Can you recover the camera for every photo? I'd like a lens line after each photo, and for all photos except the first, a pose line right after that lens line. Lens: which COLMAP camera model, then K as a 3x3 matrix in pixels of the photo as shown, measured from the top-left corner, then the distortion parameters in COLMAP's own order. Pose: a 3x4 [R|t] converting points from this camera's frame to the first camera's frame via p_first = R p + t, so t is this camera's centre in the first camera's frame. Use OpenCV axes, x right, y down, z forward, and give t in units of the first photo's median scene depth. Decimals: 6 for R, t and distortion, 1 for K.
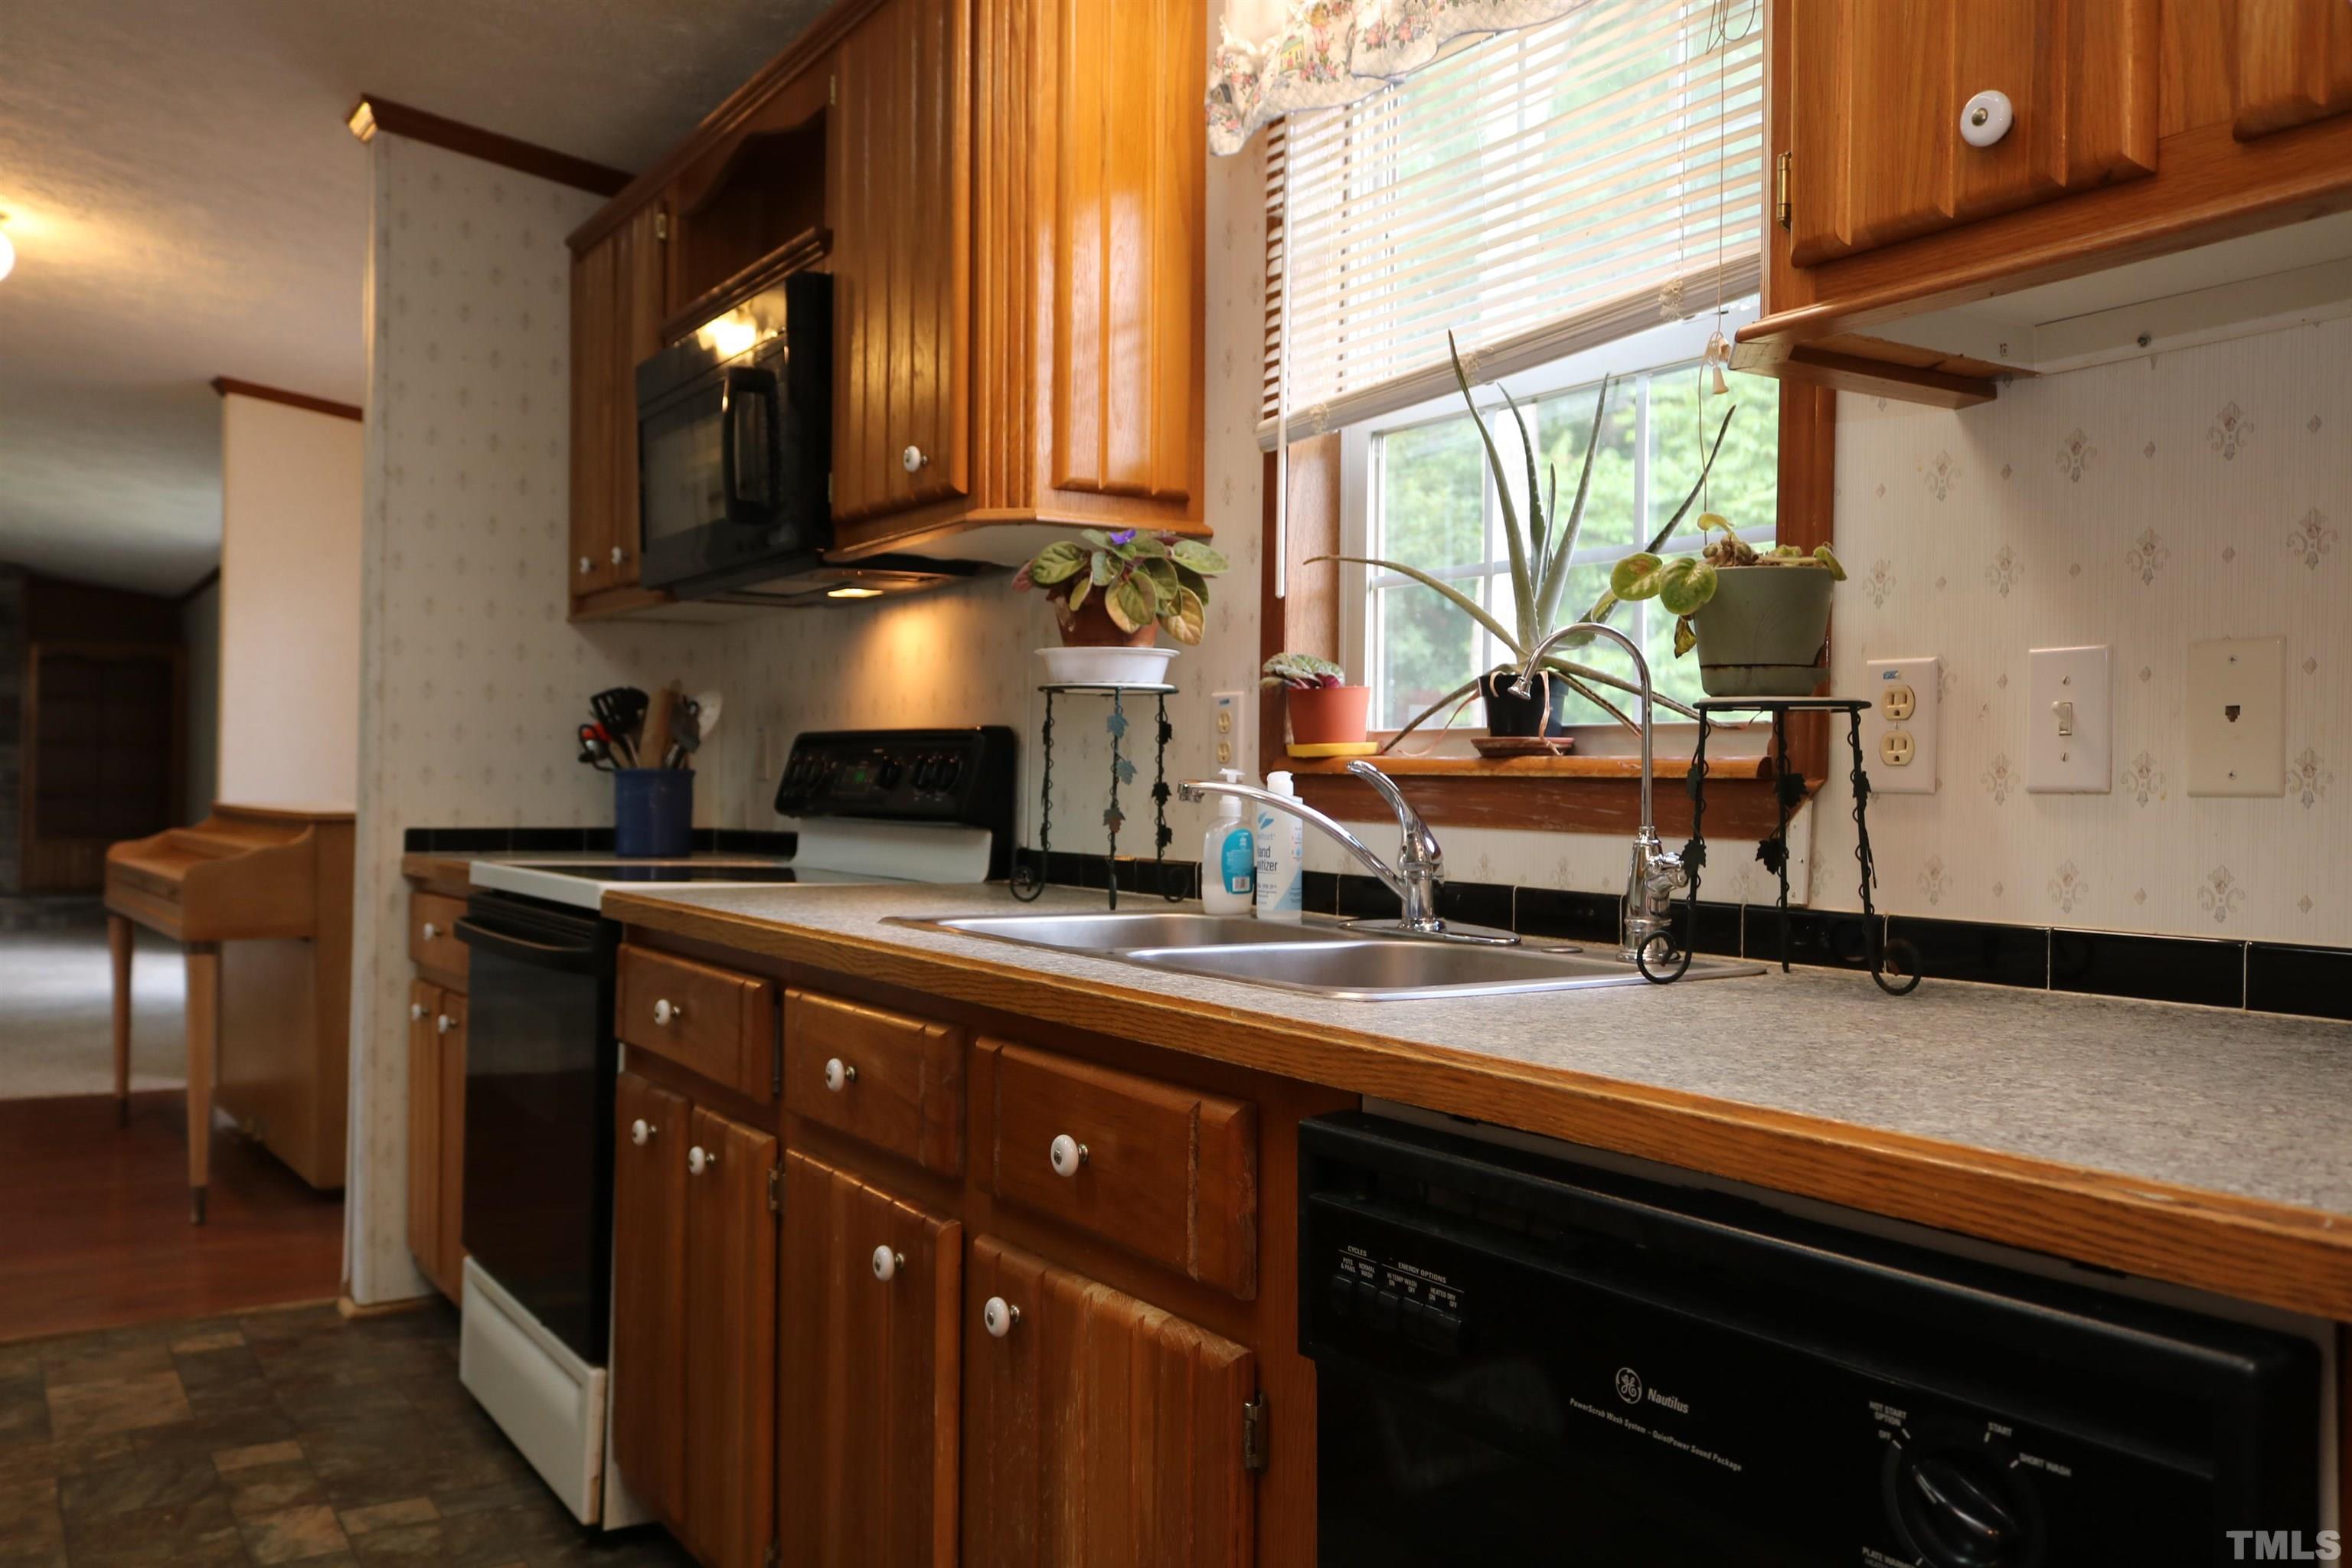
lens RADIAL K [[1938.0, 0, 1176.0], [0, 1938.0, 784.0], [0, 0, 1]] dist [0.023216, -0.000669]
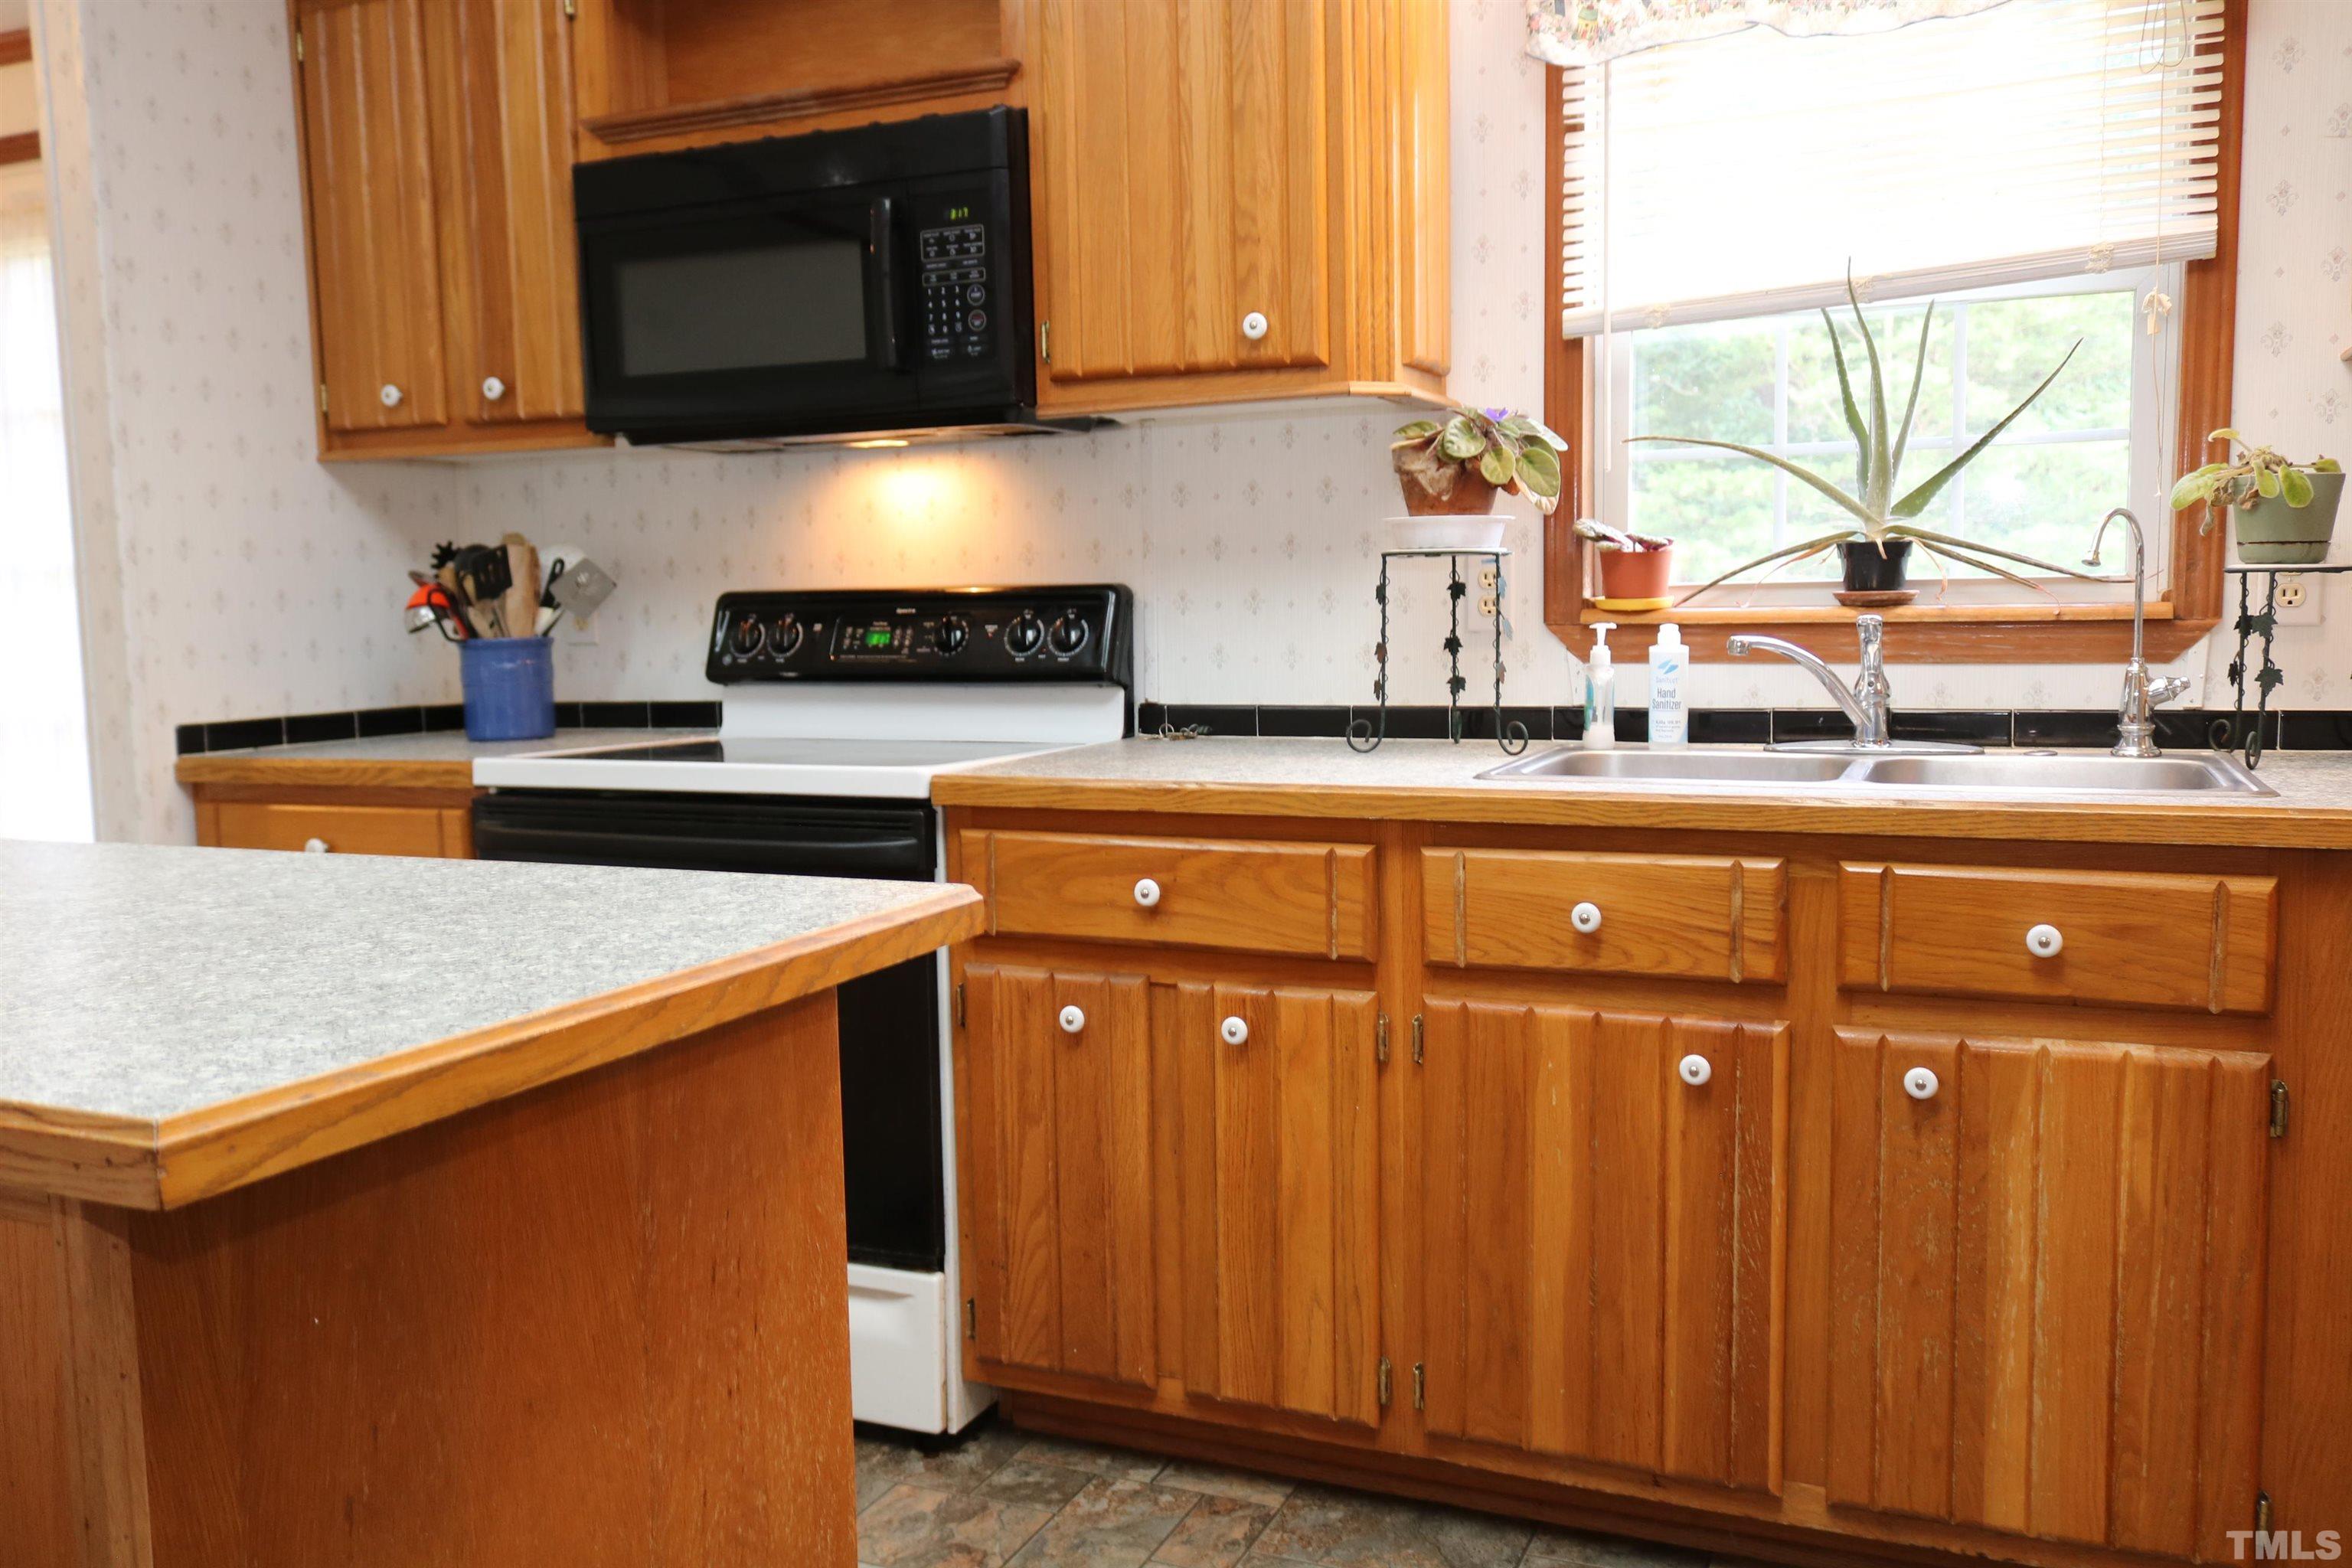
lens RADIAL K [[1938.0, 0, 1176.0], [0, 1938.0, 784.0], [0, 0, 1]] dist [0.023216, -0.000669]
pose [[0.827541, -0.086779, 0.554658, -0.771763], [0.030711, 0.993499, 0.109618, -0.043322], [-0.560565, -0.073679, 0.824826, 0.172815]]
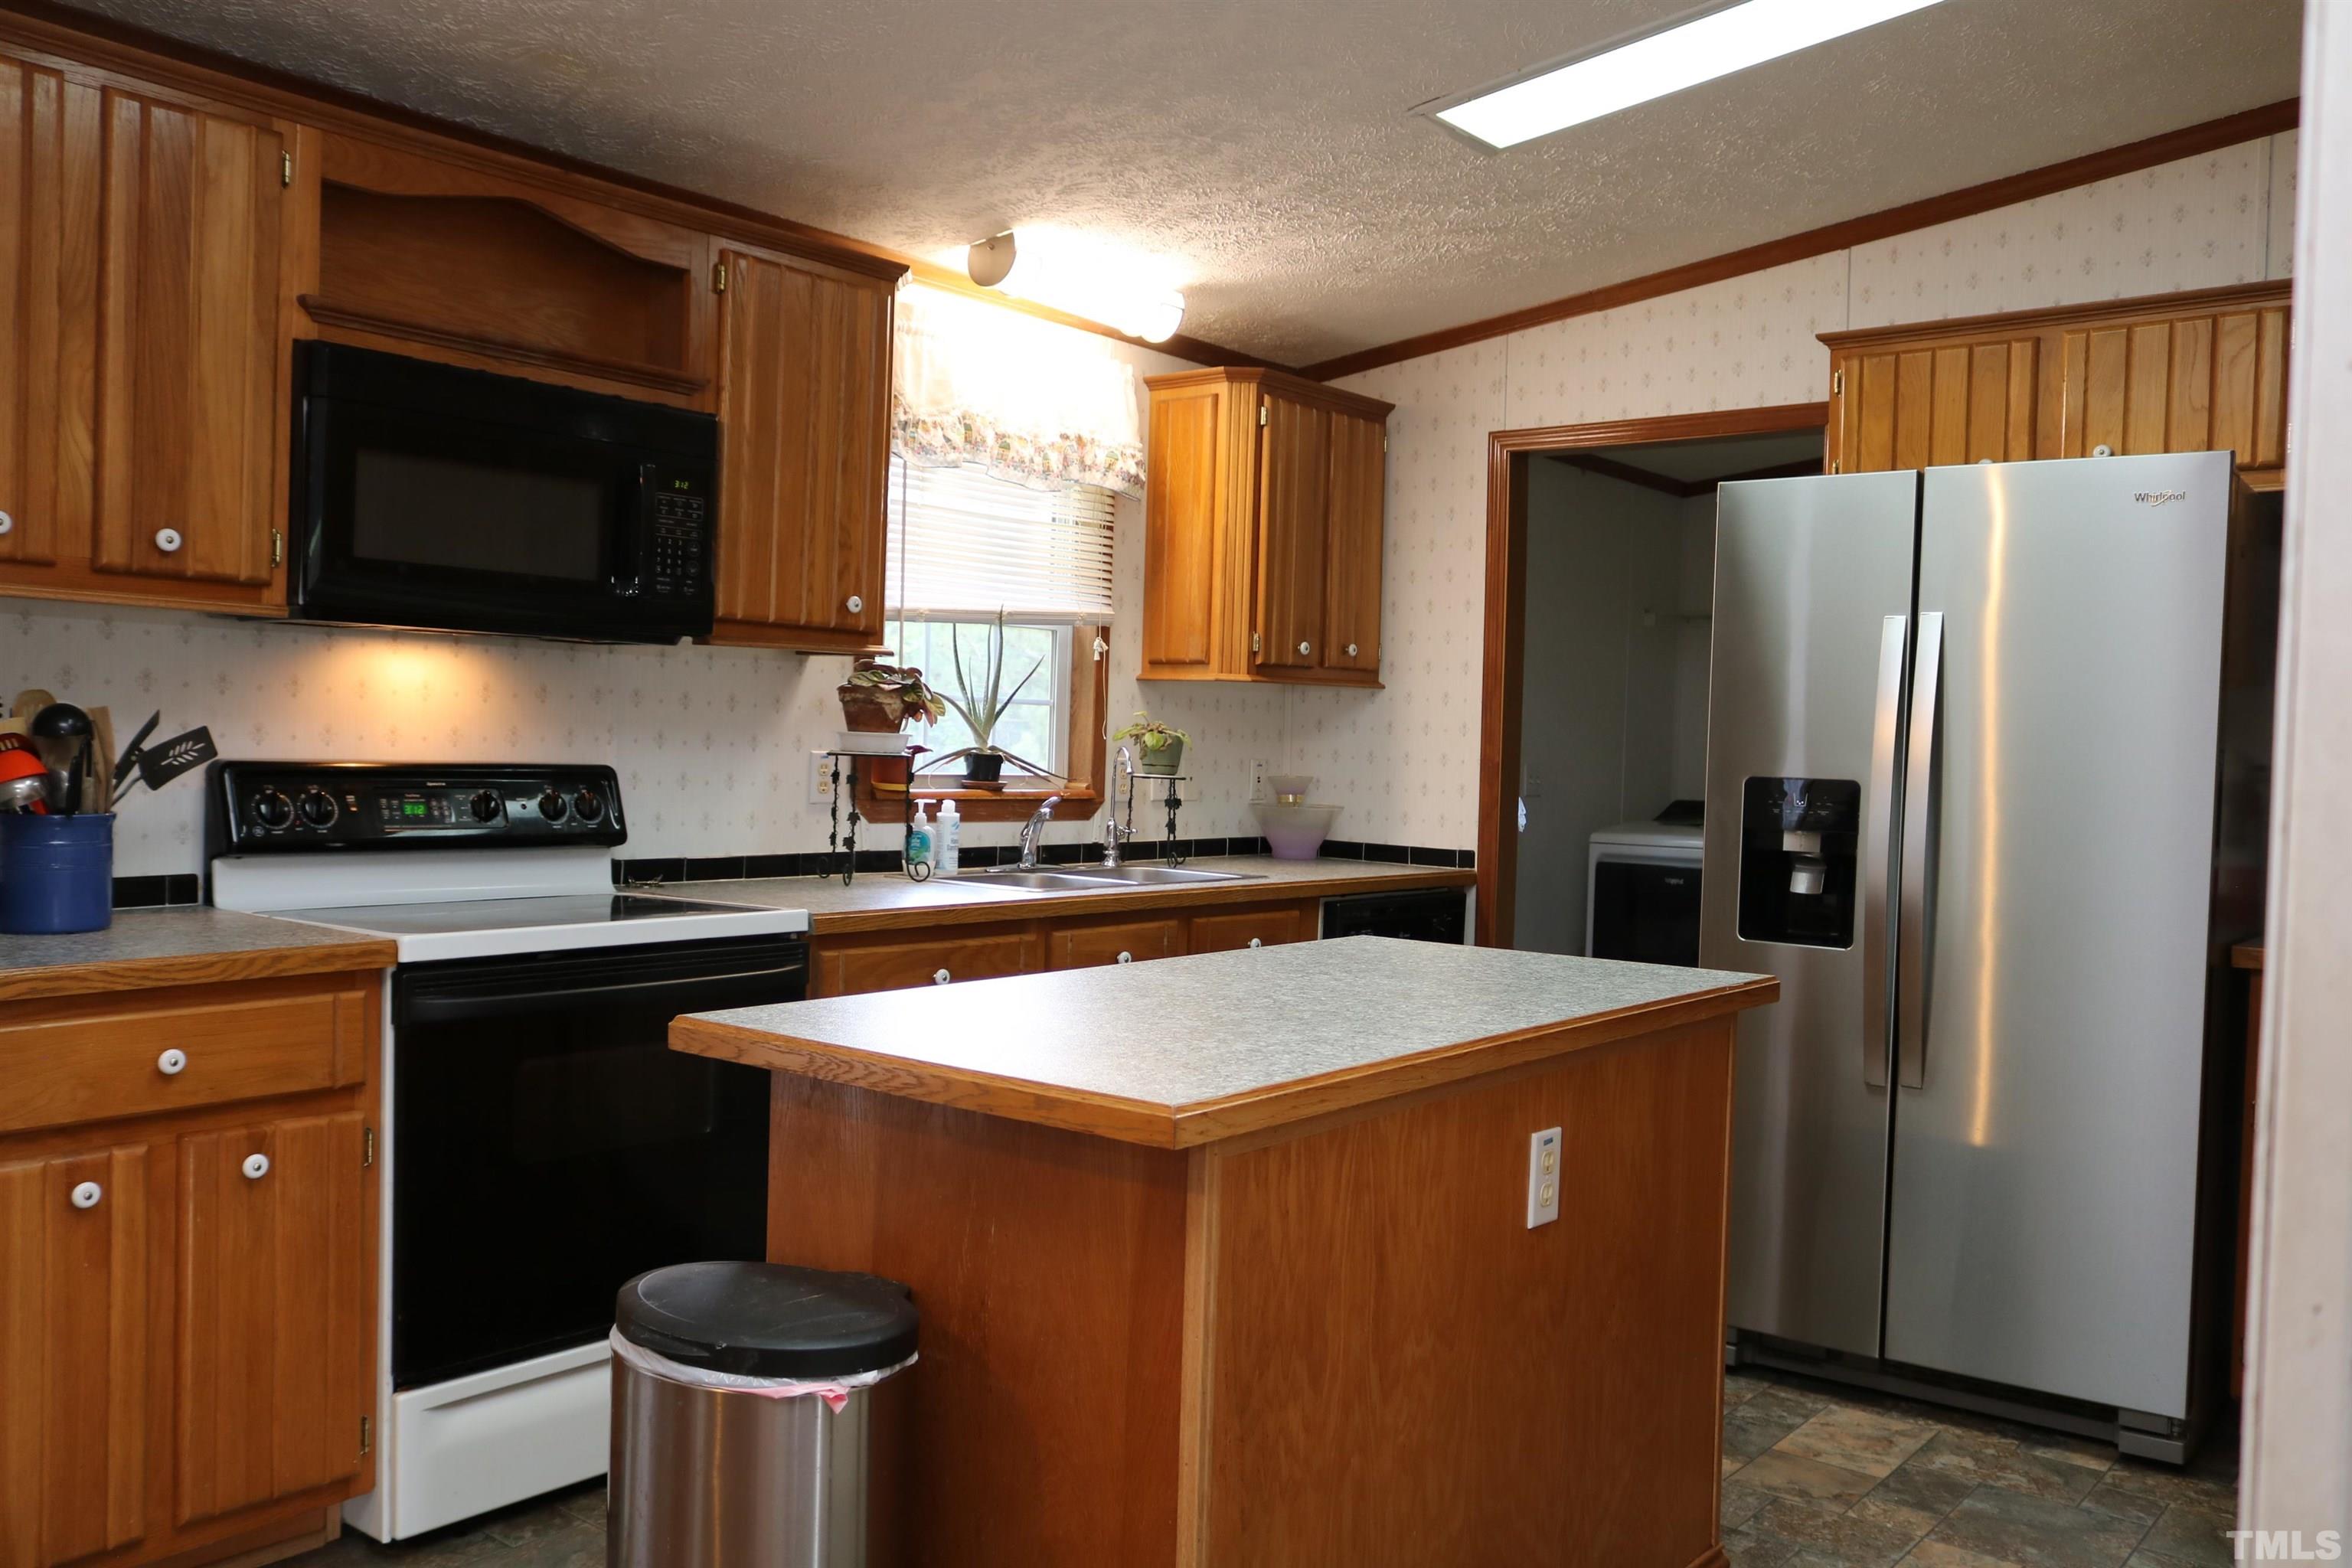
lens RADIAL K [[1938.0, 0, 1176.0], [0, 1938.0, 784.0], [0, 0, 1]] dist [0.023216, -0.000669]
pose [[-0.345564, -0.049951, 0.937065, -1.704719], [-0.040112, 0.998456, 0.038431, -0.097611], [-0.937537, -0.024307, -0.347034, 1.317449]]
